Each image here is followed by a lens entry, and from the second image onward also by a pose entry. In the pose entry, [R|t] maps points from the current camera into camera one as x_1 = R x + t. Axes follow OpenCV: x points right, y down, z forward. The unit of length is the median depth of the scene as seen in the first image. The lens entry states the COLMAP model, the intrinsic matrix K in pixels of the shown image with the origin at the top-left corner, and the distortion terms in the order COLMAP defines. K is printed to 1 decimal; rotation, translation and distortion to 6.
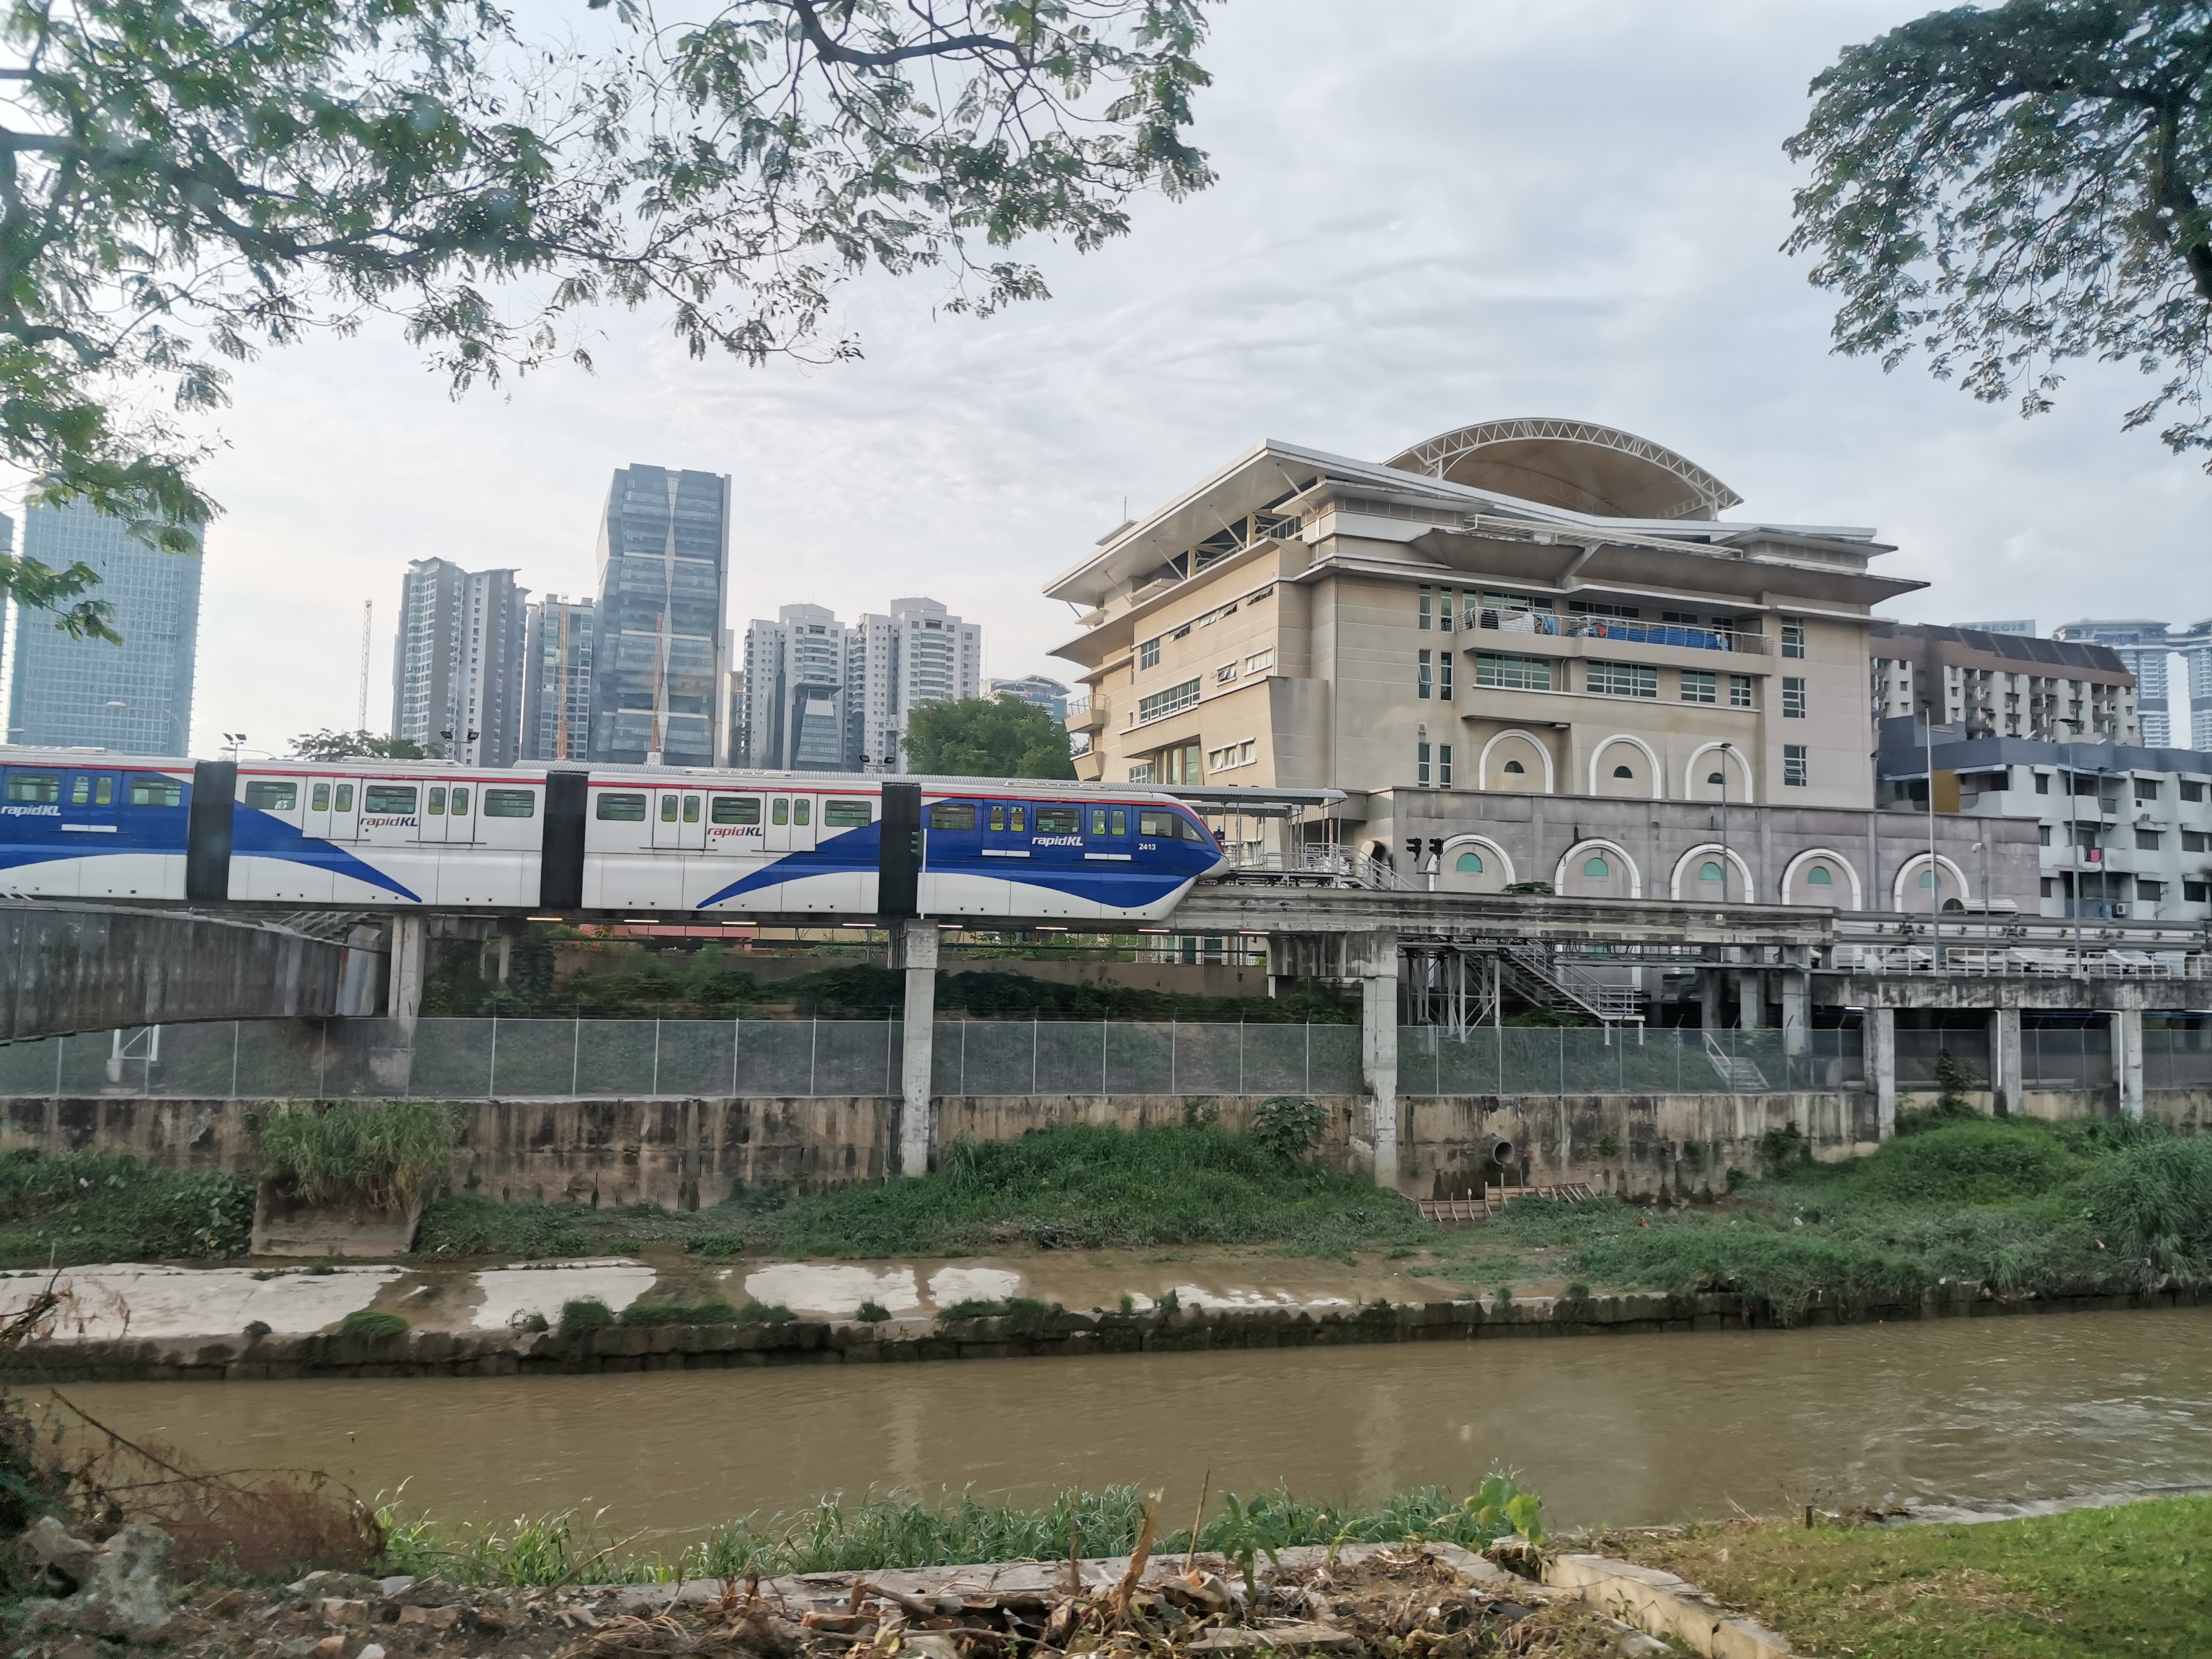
lens RADIAL K [[1658.4, 0, 1103.5], [0, 1658.4, 833.6], [0, 0, 1]] dist [0.128794, -0.470737]
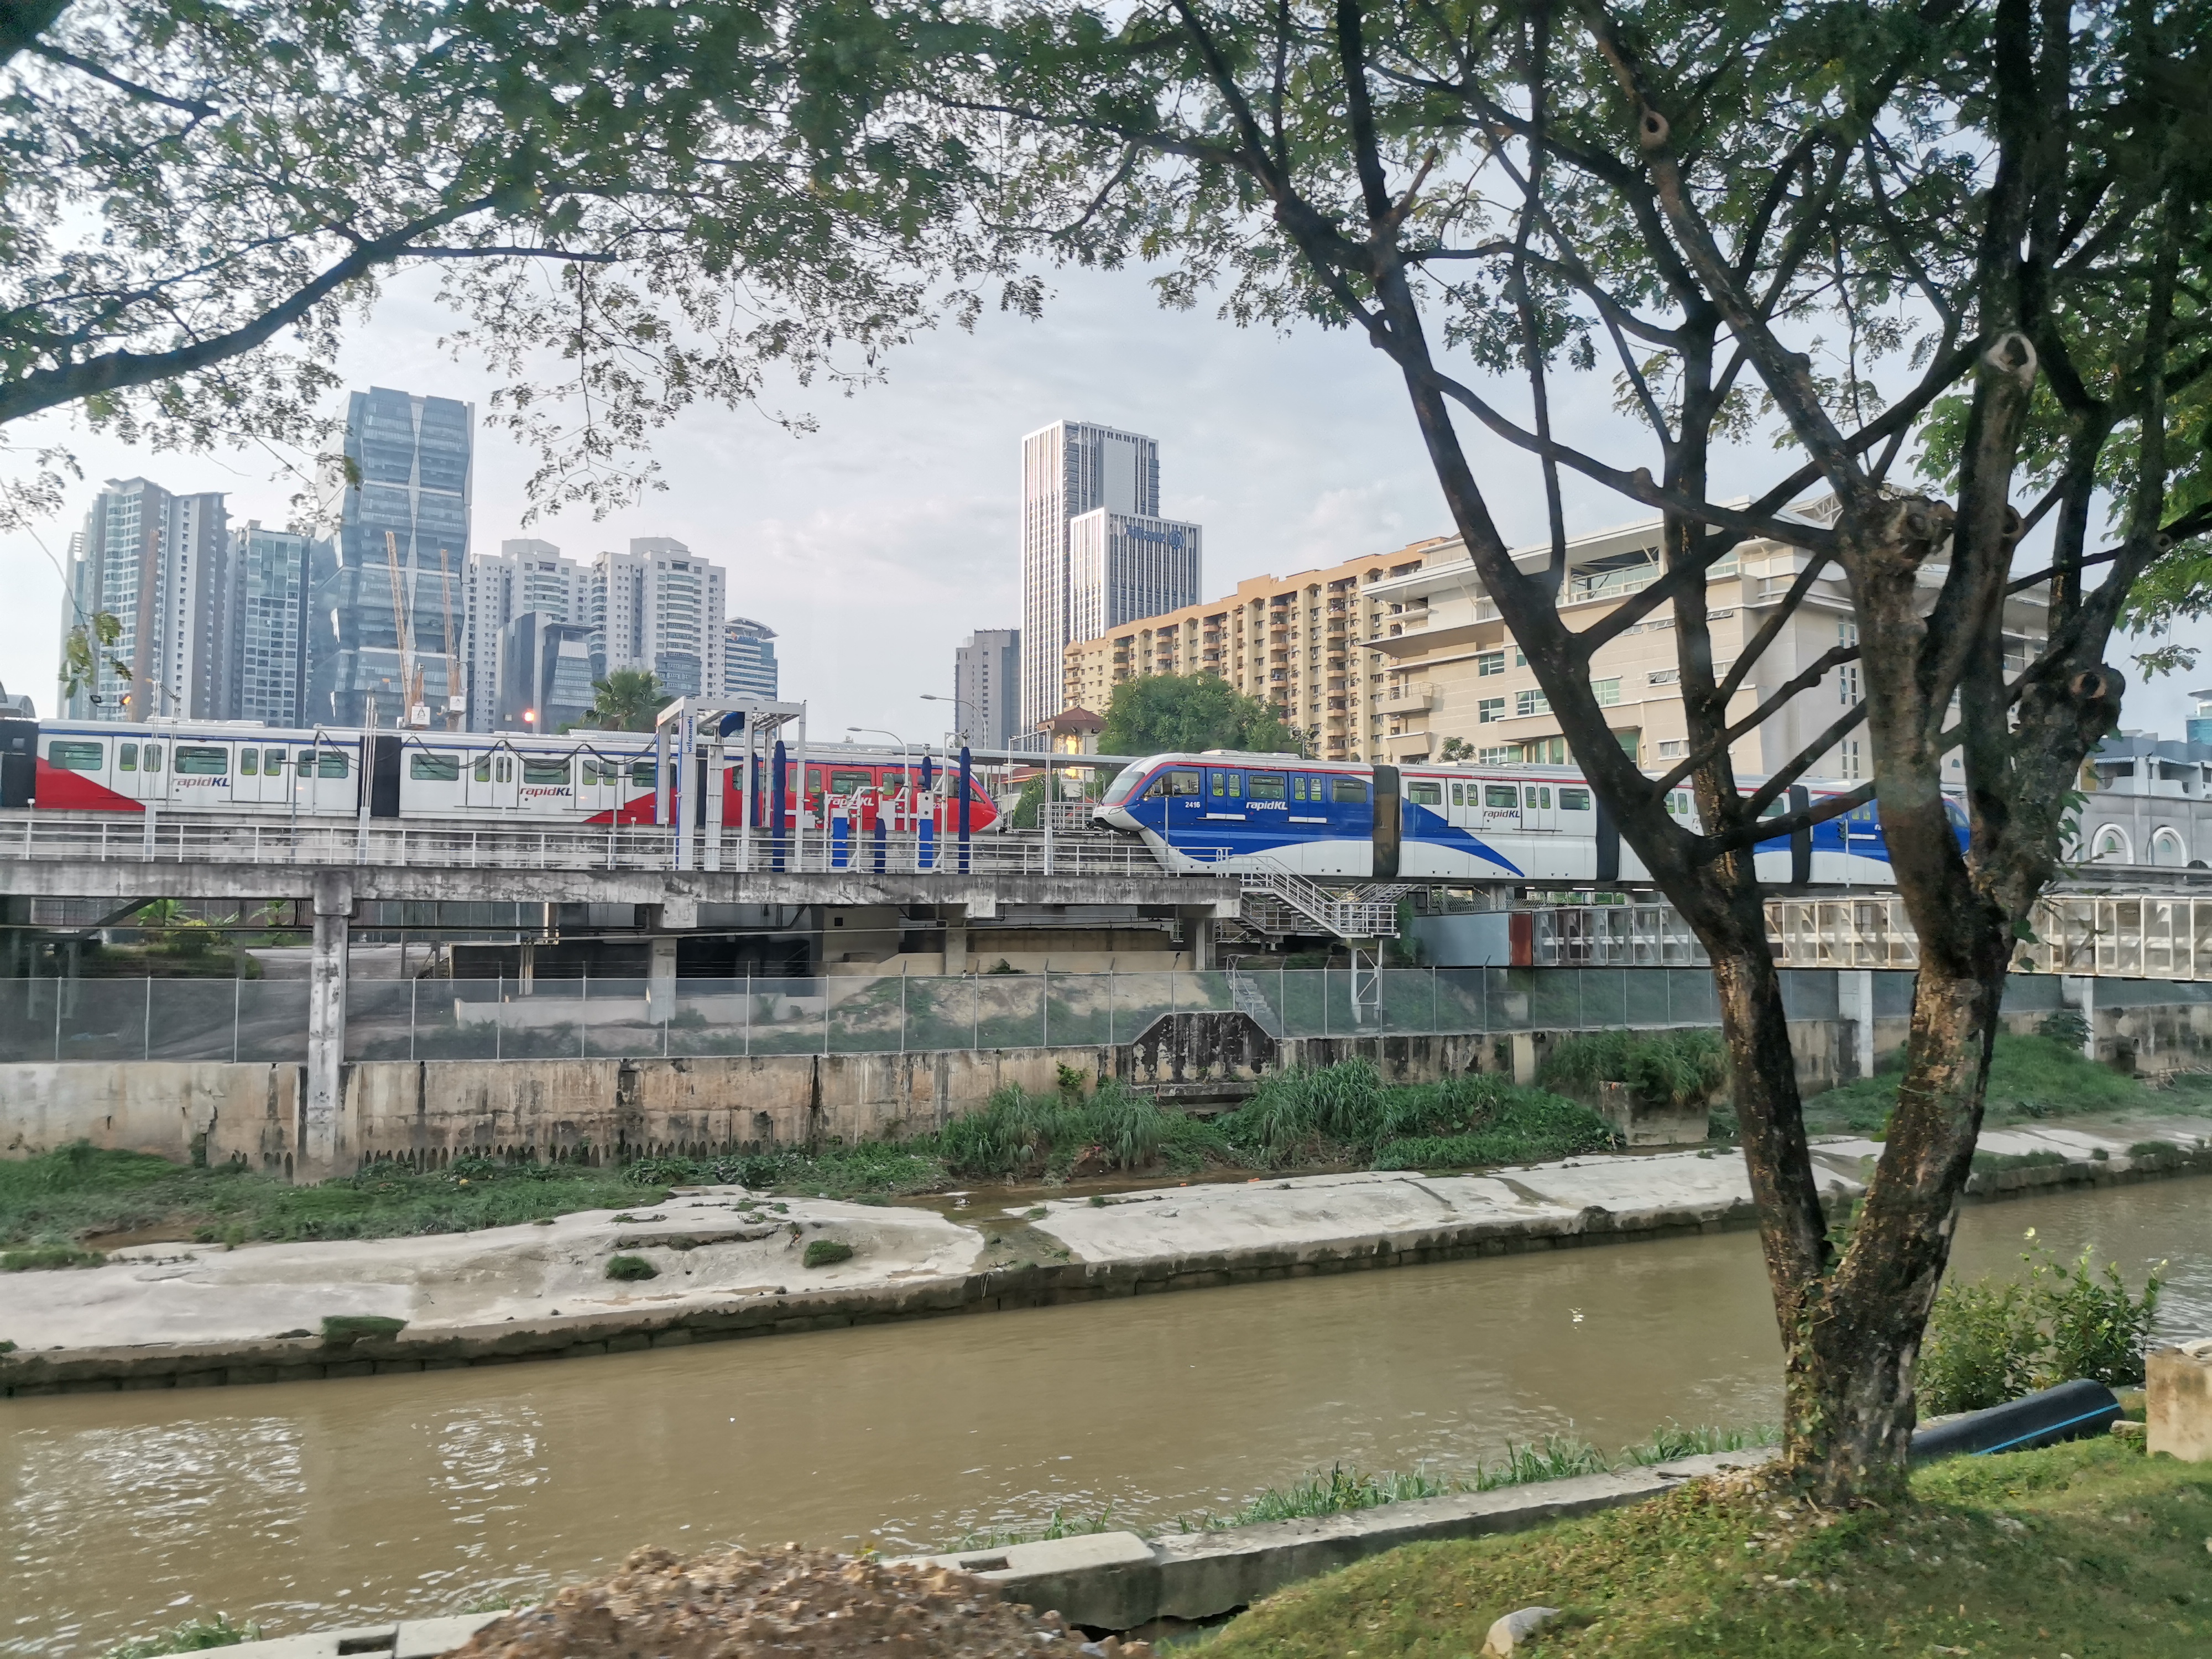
lens RADIAL K [[1660.4, 0, 1118.6], [0, 1660.4, 801.1], [0, 0, 1]] dist [0.064447, -0.188987]
pose [[0.973036, 0.004113, 0.230619, -0.631514], [-0.007304, 0.999889, 0.012989, -0.019595], [-0.230540, -0.014323, 0.972958, -0.108160]]
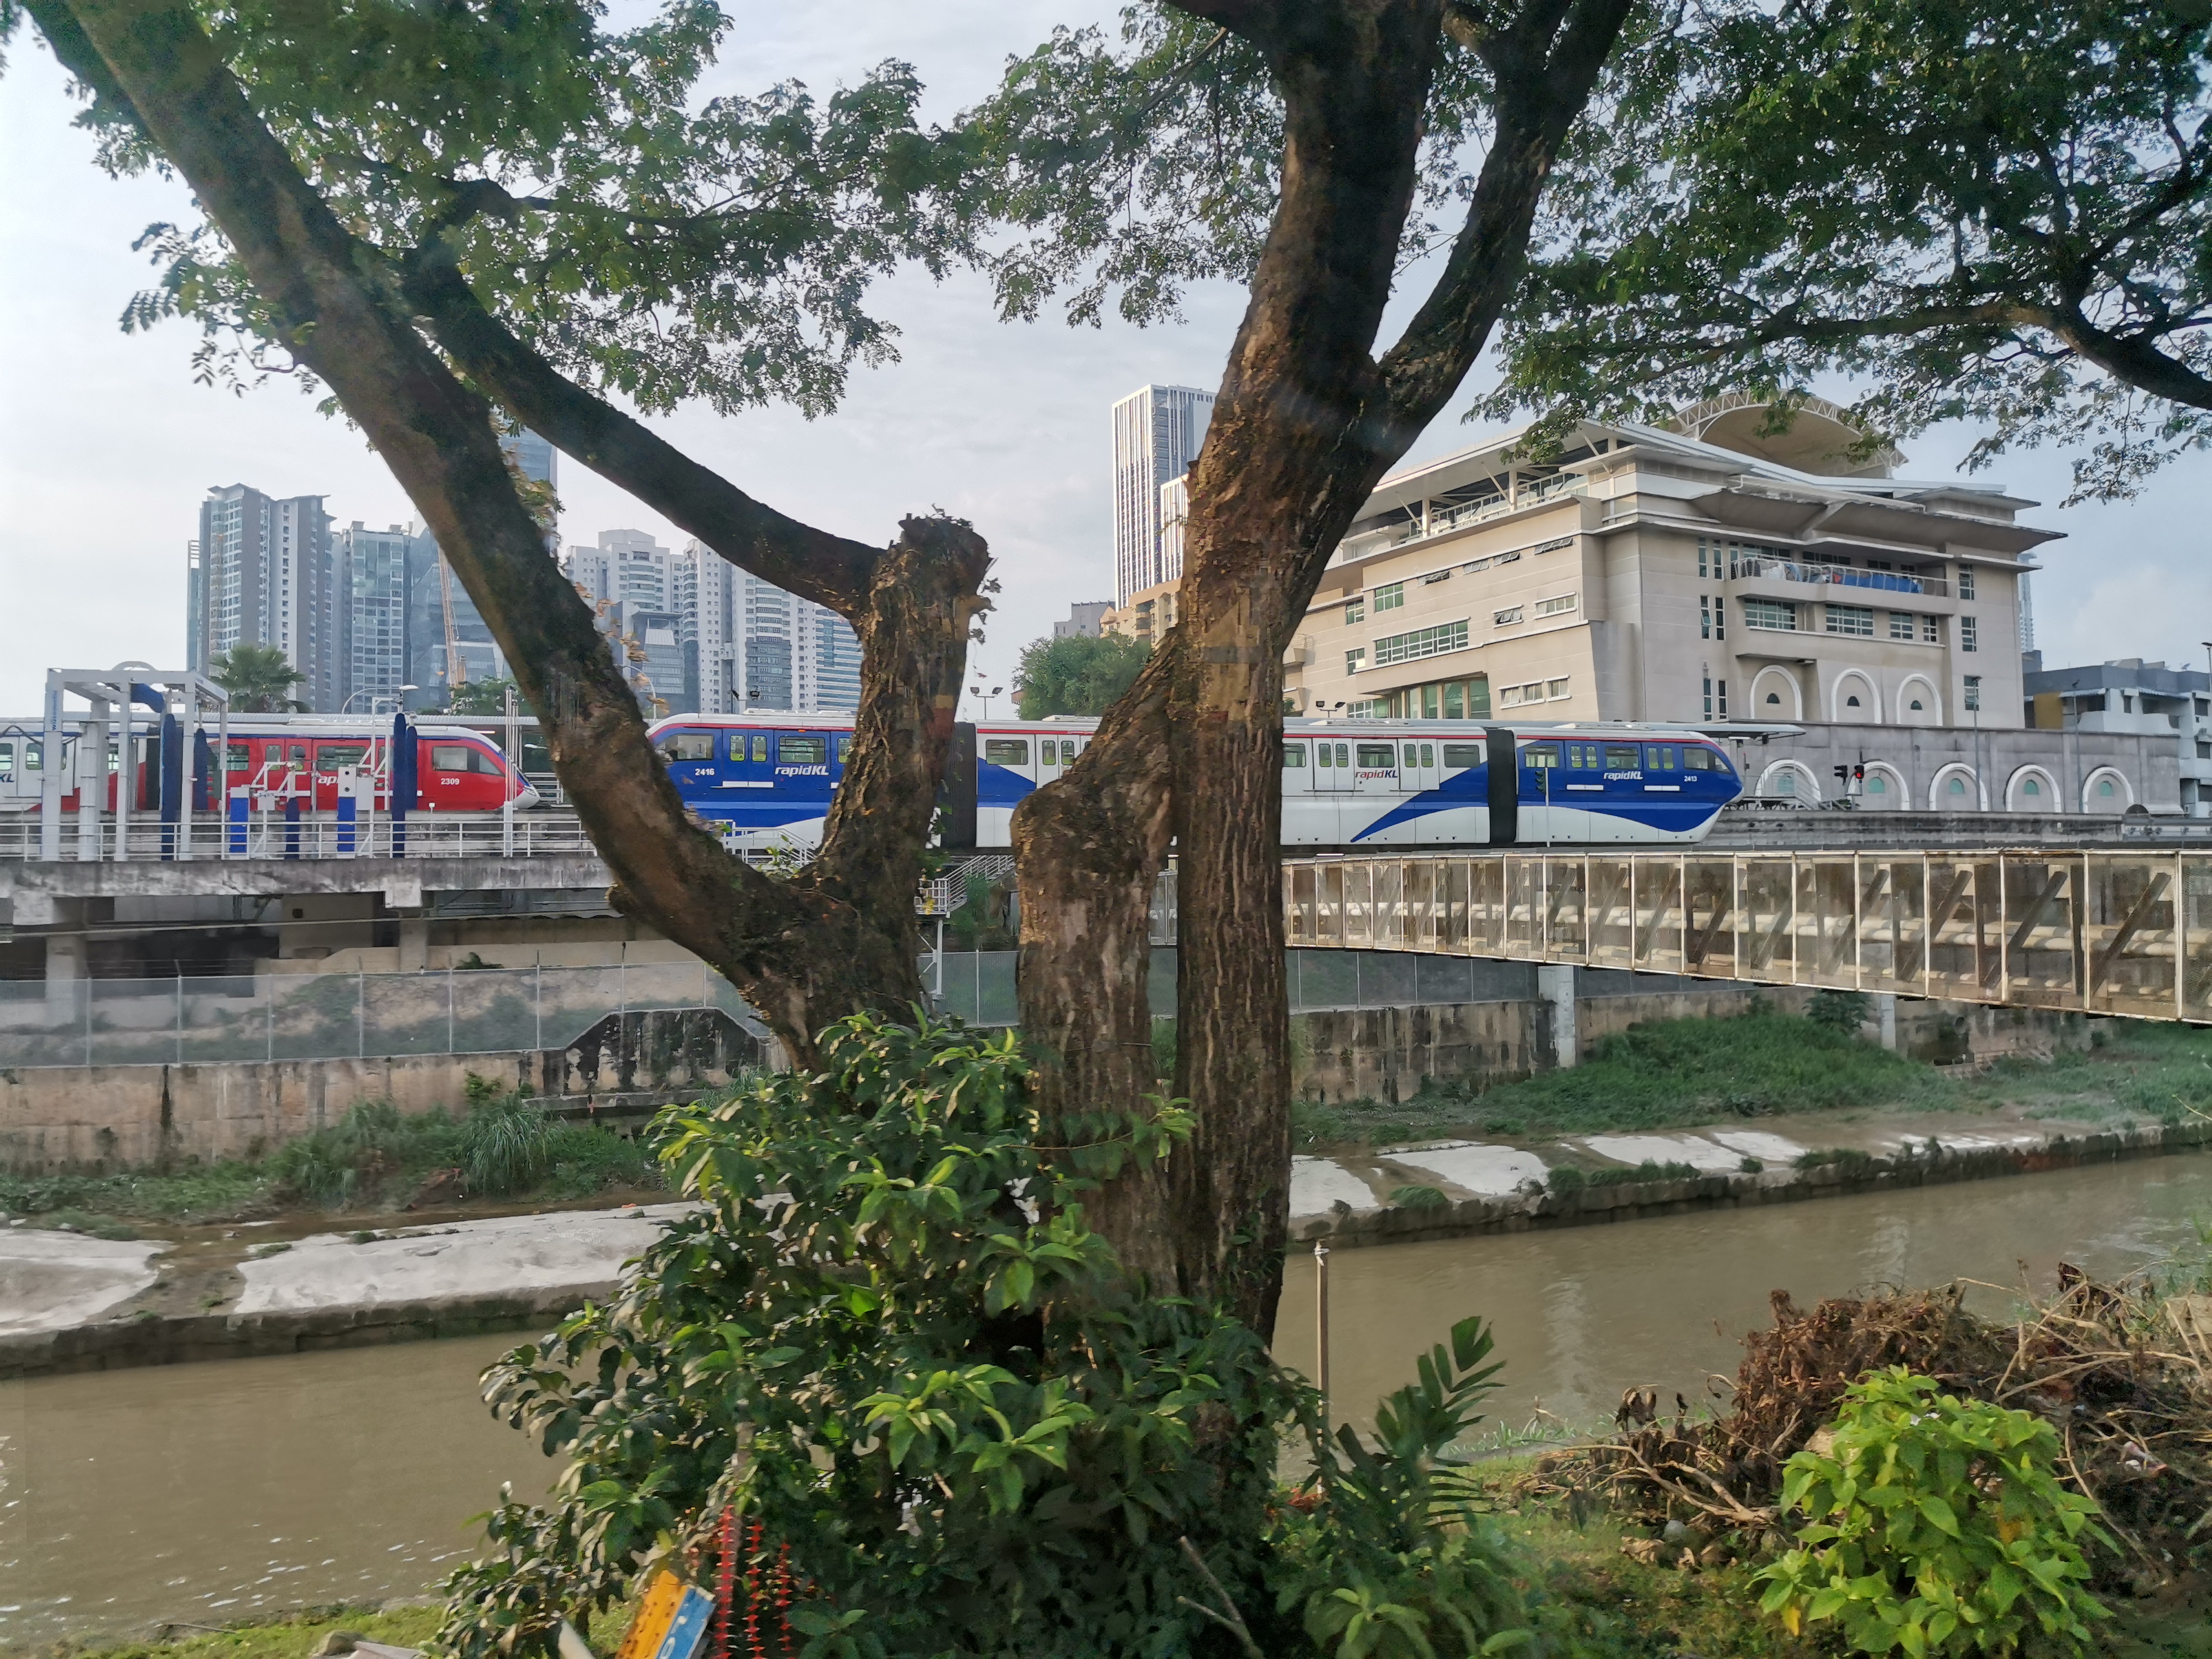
lens RADIAL K [[1667.6, 0, 1113.8], [0, 1667.6, 826.9], [0, 0, 1]] dist [0.054165, -0.200663]
pose [[0.989549, -0.027729, 0.141508, -0.363742], [0.021758, 0.998814, 0.043565, -0.012221], [-0.142549, -0.040031, 0.988978, -0.065302]]
